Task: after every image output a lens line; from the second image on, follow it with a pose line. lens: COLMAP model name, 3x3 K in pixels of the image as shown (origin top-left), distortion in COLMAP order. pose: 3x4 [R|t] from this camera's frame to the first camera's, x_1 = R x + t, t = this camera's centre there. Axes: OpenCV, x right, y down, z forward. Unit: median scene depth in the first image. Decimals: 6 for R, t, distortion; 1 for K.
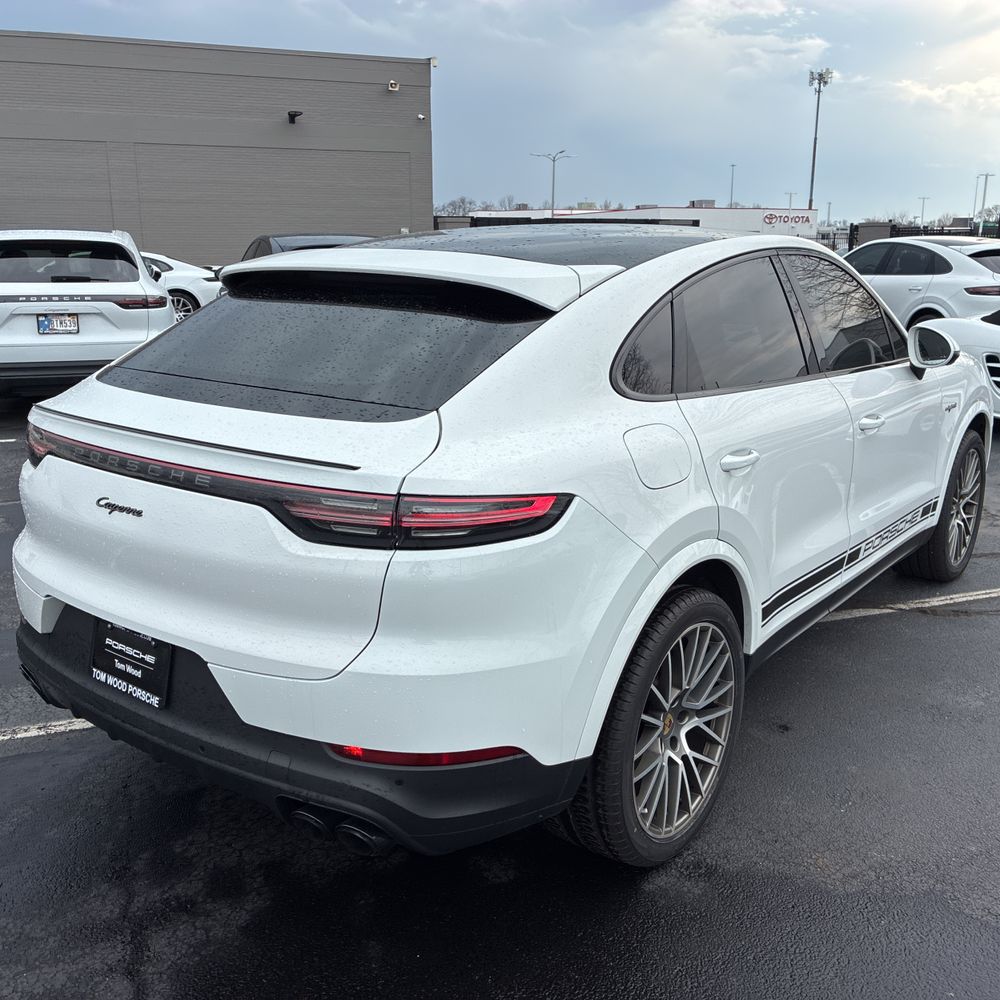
lens RADIAL K [[1017.3, 0, 500.0], [0, 1017.3, 500.0], [0, 0, 1]] dist [0.013122, -0.003853]
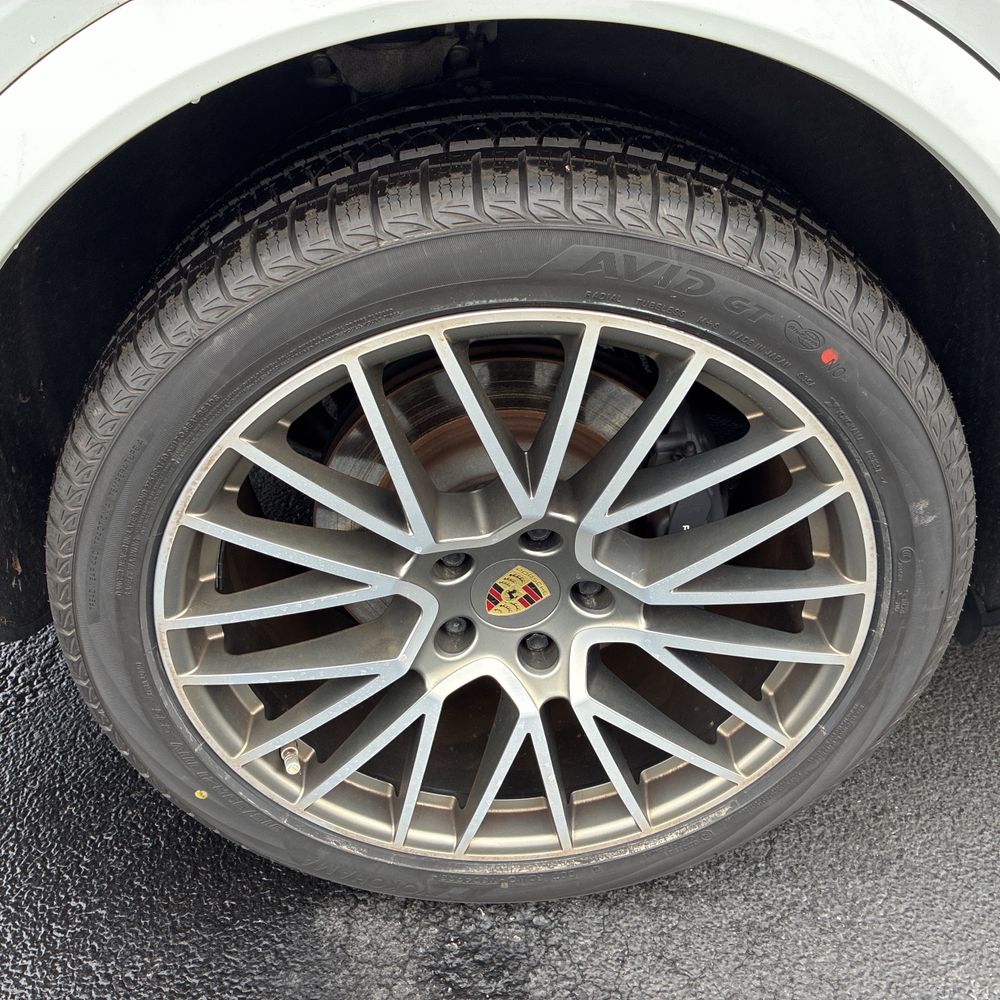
lens RADIAL K [[995.5, 0, 500.0], [0, 995.5, 500.0], [0, 0, 1]] dist [0.029725, -0.017706]
pose [[0.648381, 0.446977, -0.616290, 0.250195], [-0.172581, 0.874726, 0.452846, 0.039567], [0.741497, -0.187257, 0.644296, 0.583141]]
